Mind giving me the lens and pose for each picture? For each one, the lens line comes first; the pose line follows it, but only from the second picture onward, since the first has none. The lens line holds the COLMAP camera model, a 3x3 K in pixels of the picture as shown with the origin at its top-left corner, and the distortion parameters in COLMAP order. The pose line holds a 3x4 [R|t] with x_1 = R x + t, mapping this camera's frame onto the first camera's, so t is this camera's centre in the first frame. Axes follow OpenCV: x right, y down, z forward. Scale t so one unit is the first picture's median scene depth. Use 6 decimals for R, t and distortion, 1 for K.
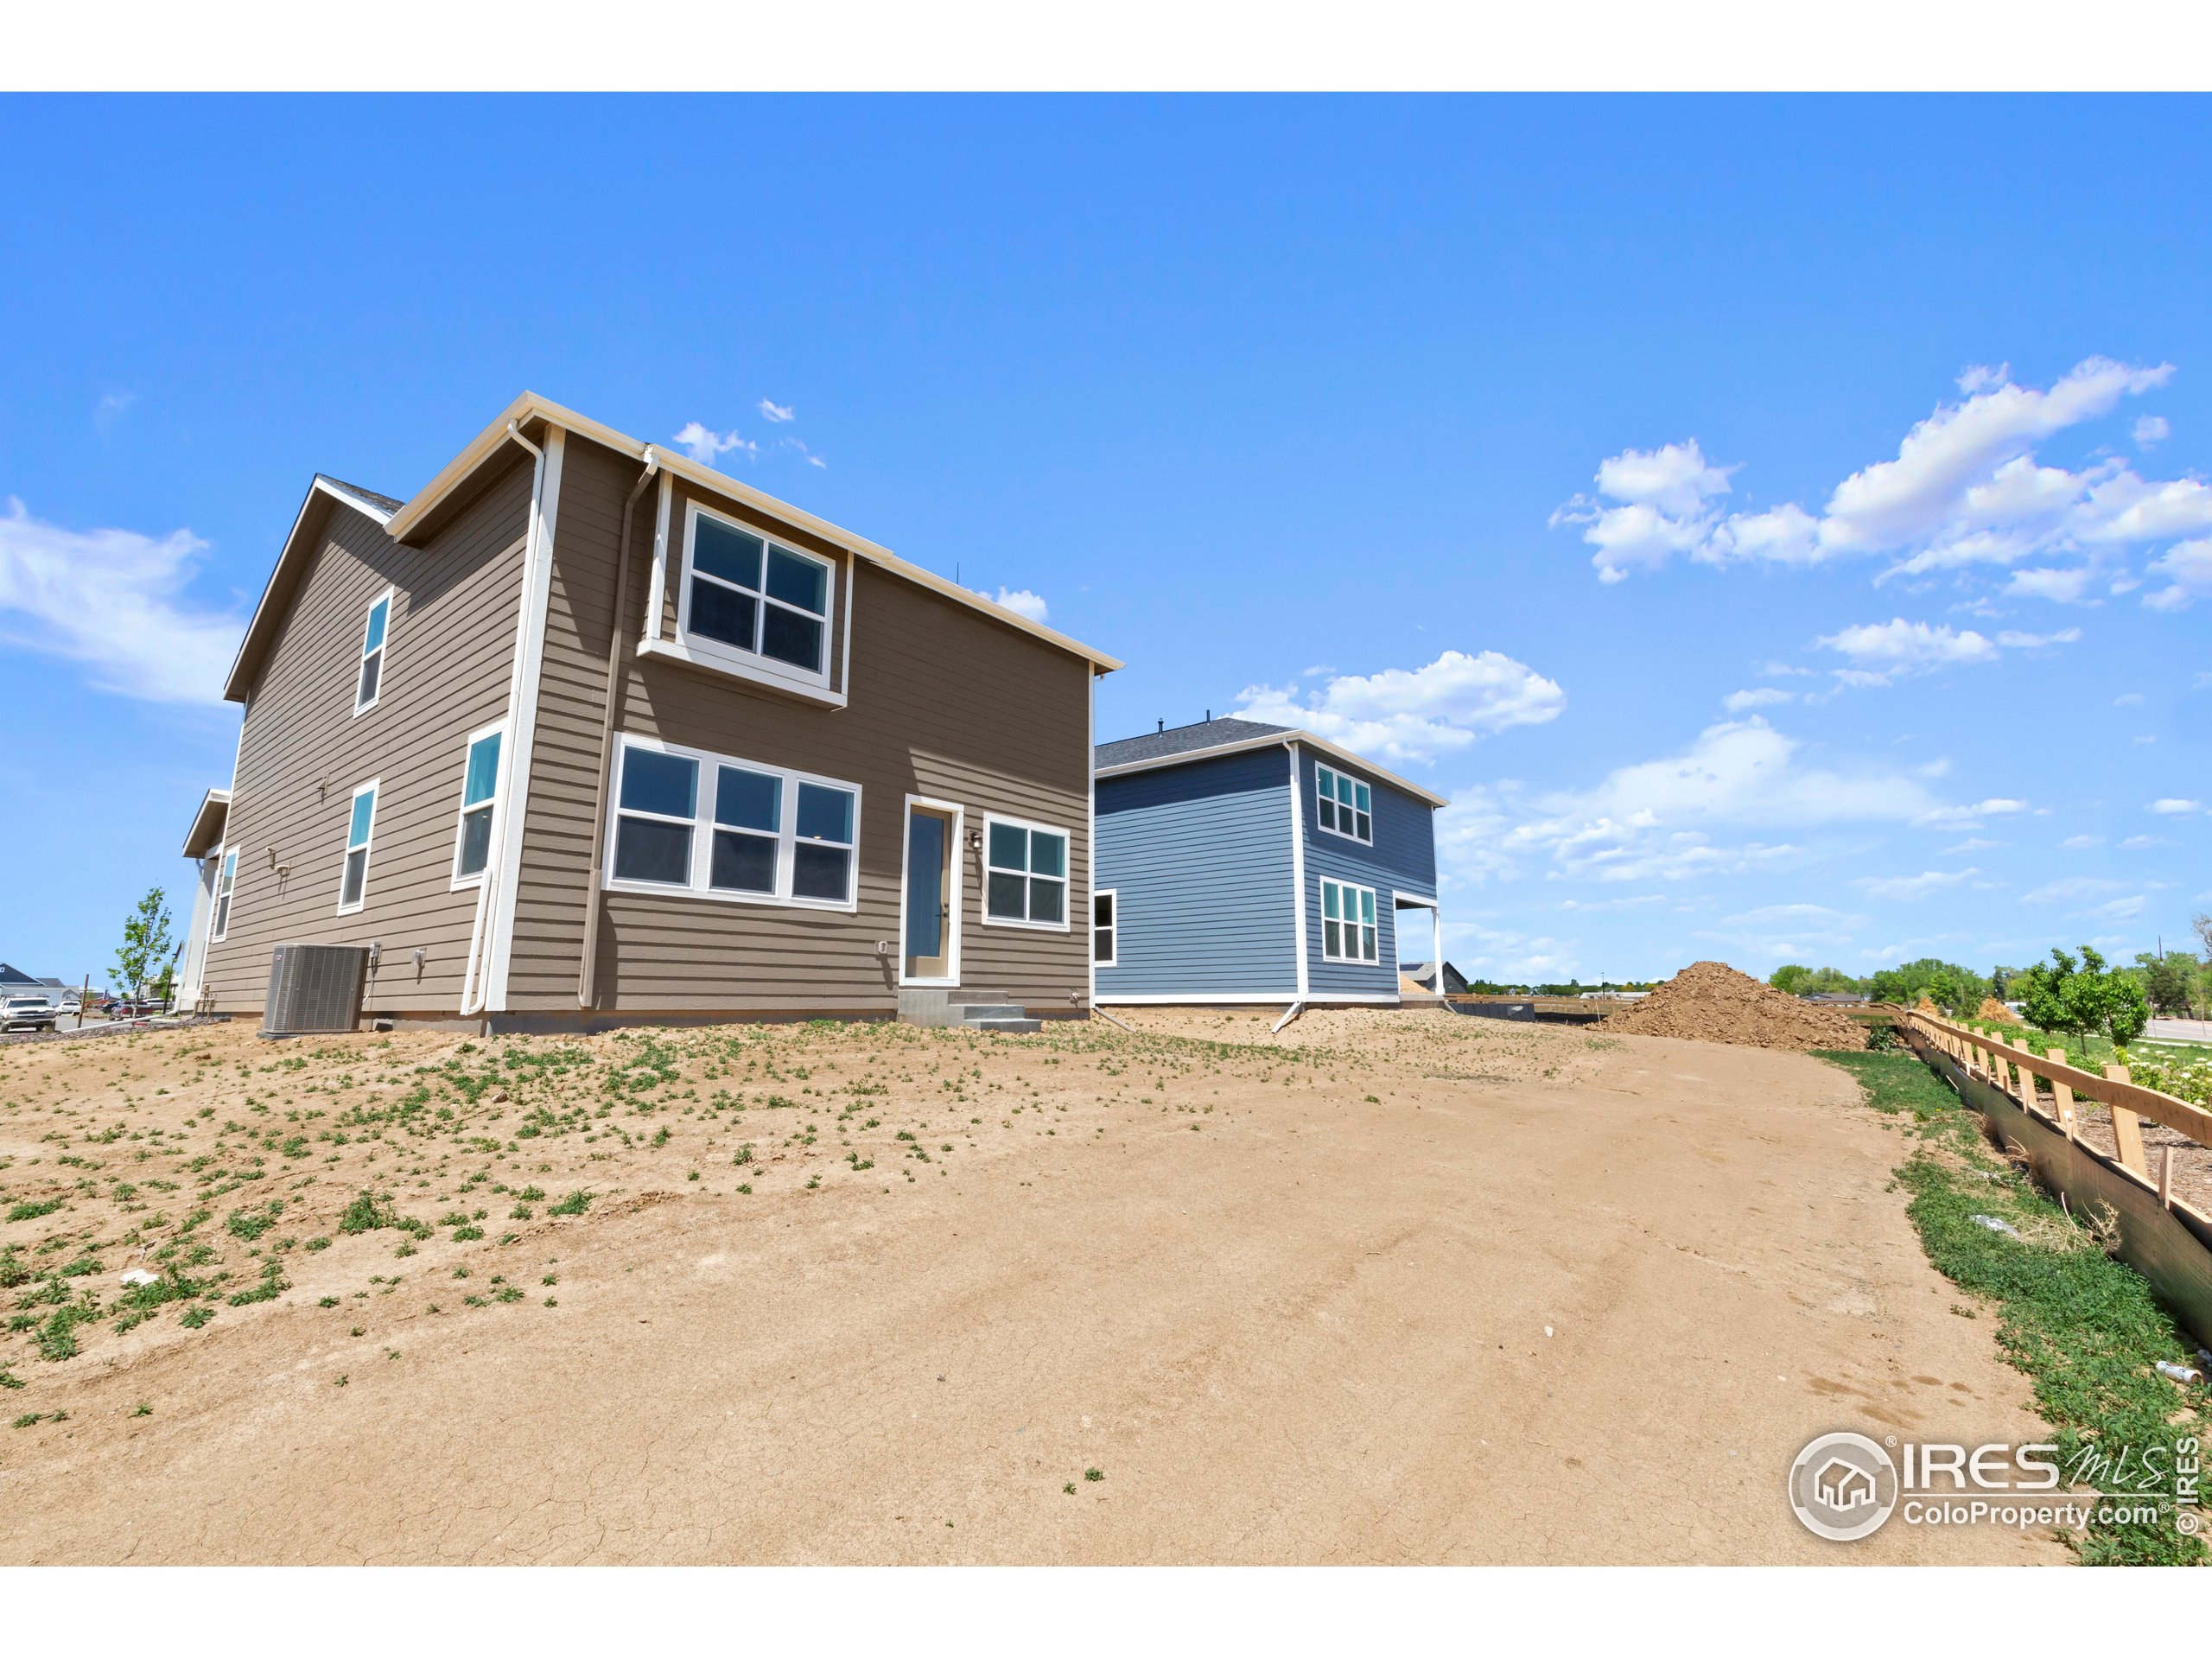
lens RADIAL K [[962.5, 0, 1108.7], [0, 962.5, 823.4], [0, 0, 1]] dist [0.001457, -0.000295]
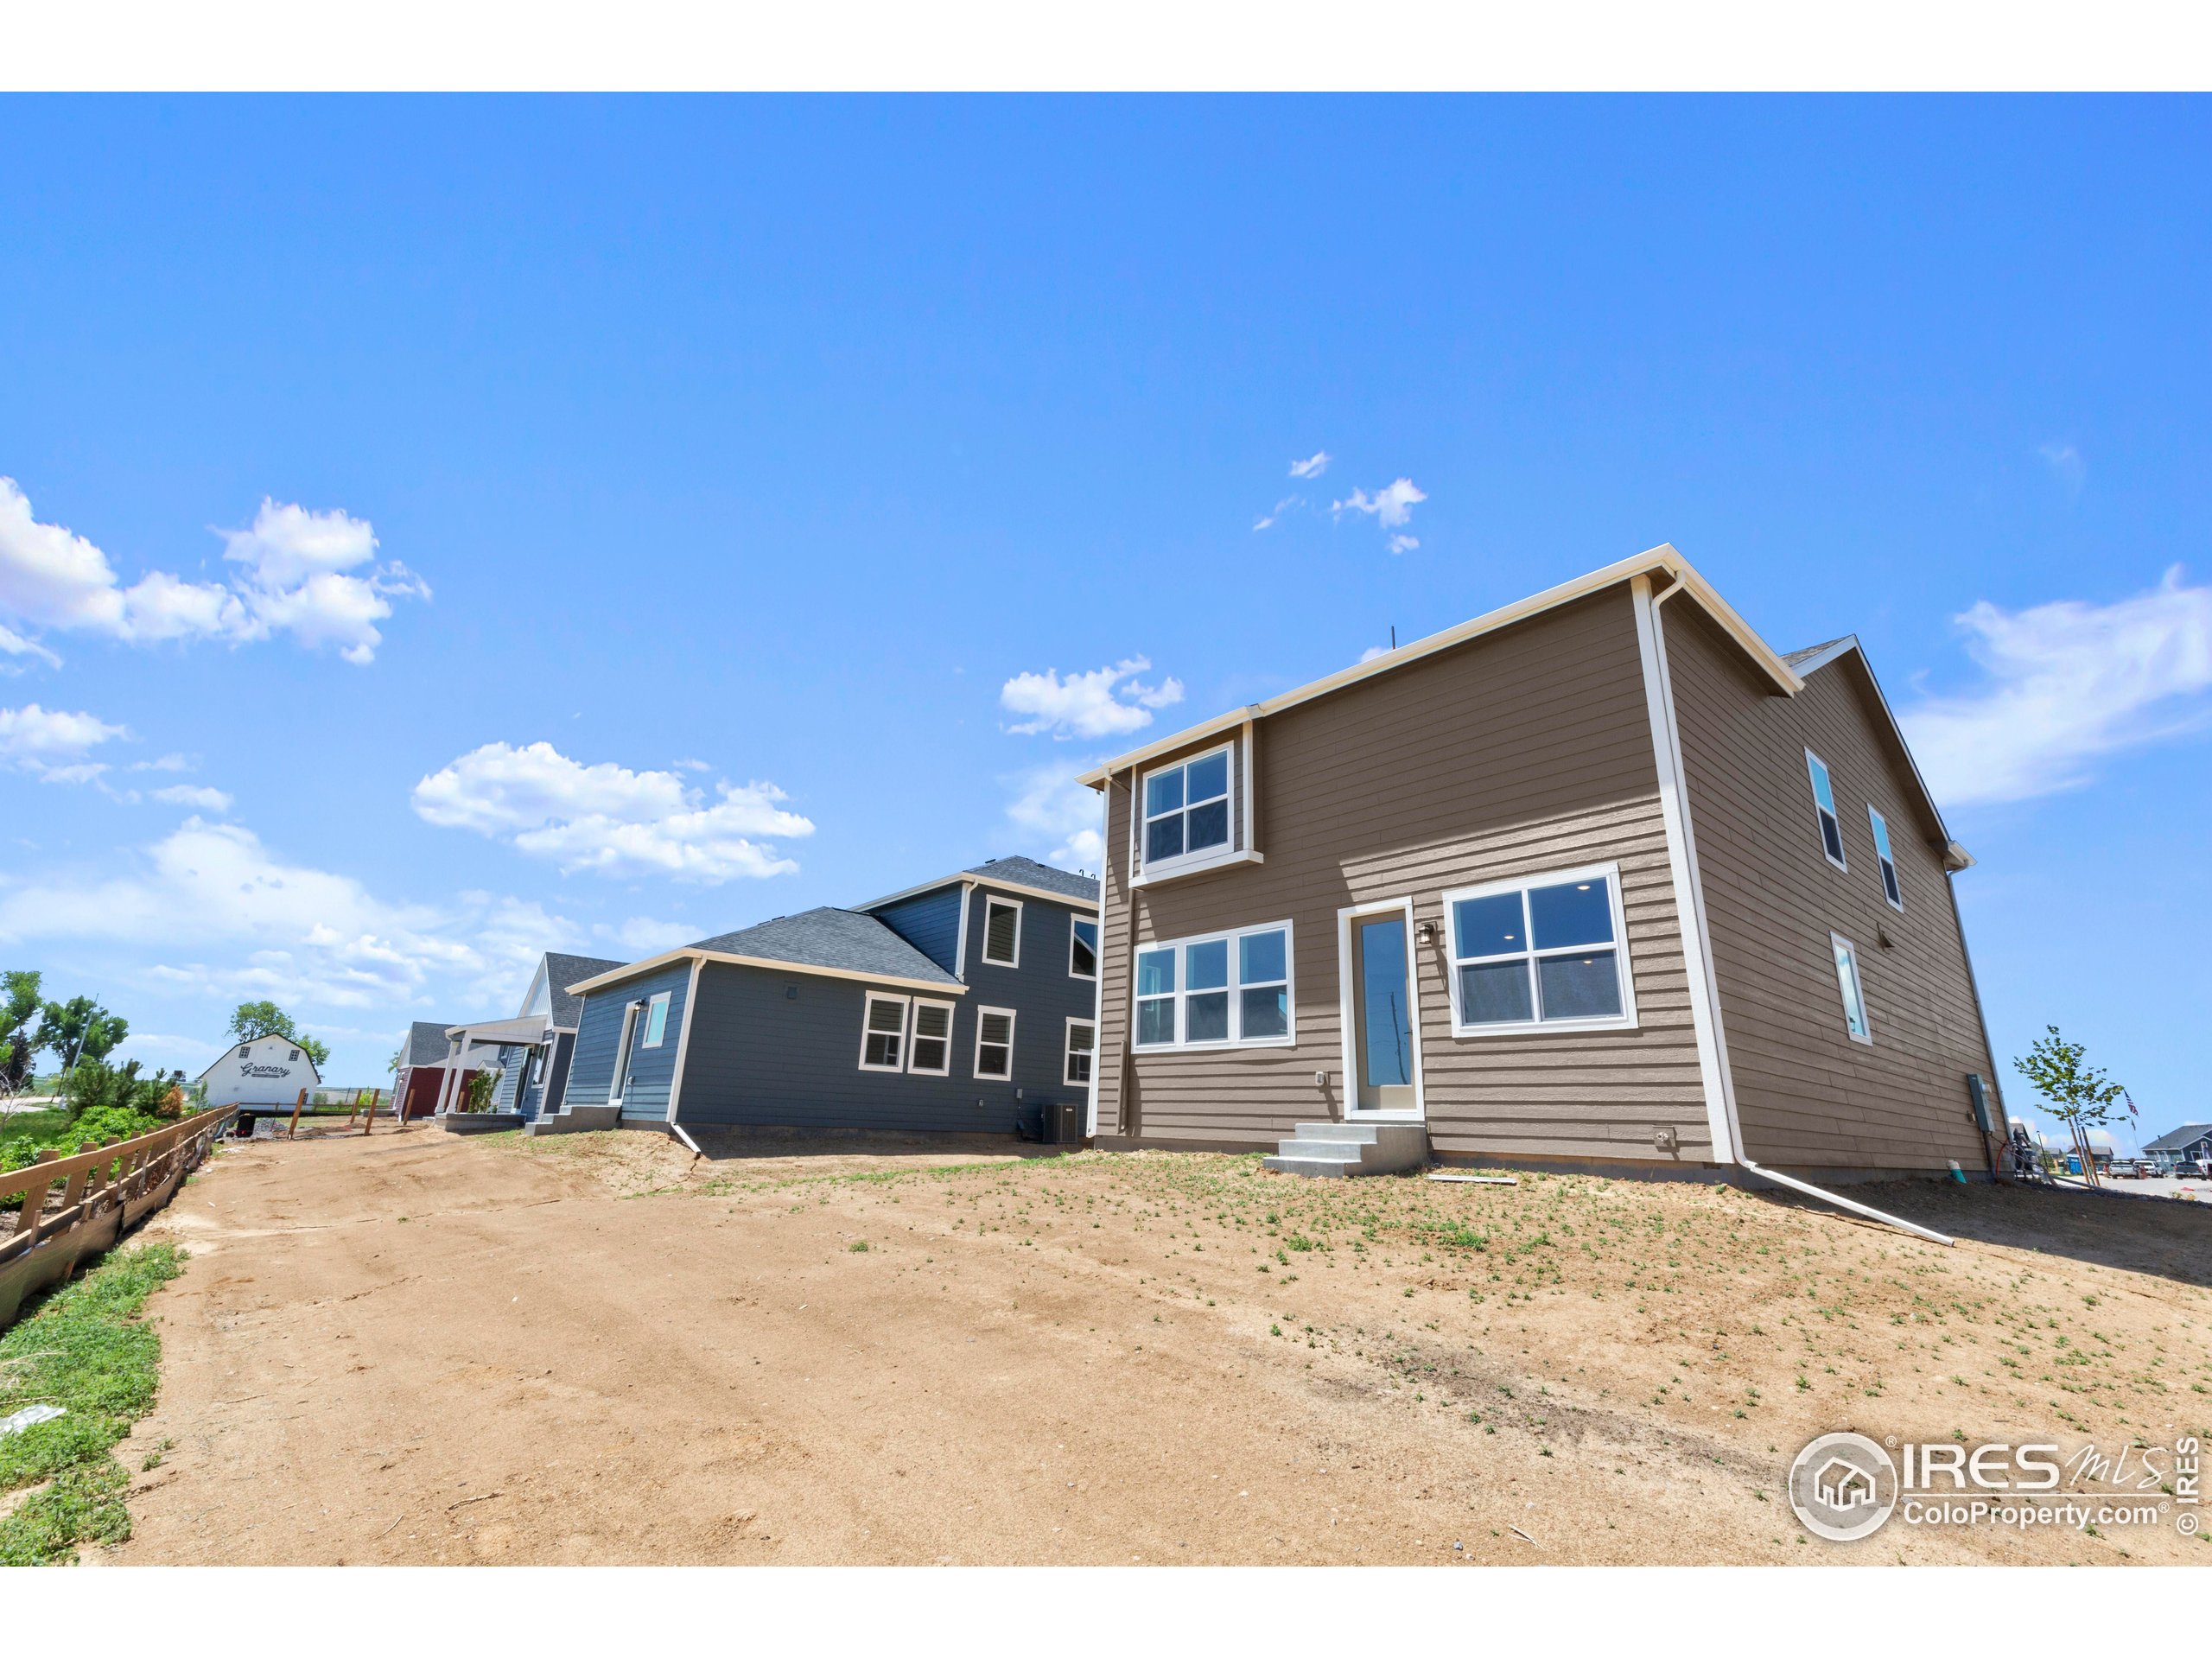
lens RADIAL K [[962.5, 0, 1108.7], [0, 962.5, 823.4], [0, 0, 1]] dist [0.001457, -0.000295]
pose [[-0.201597, -0.299344, -0.932605, 0.582232], [0.152129, 0.931030, -0.331724, 0.132679], [0.967582, -0.208751, -0.142153, 0.731914]]
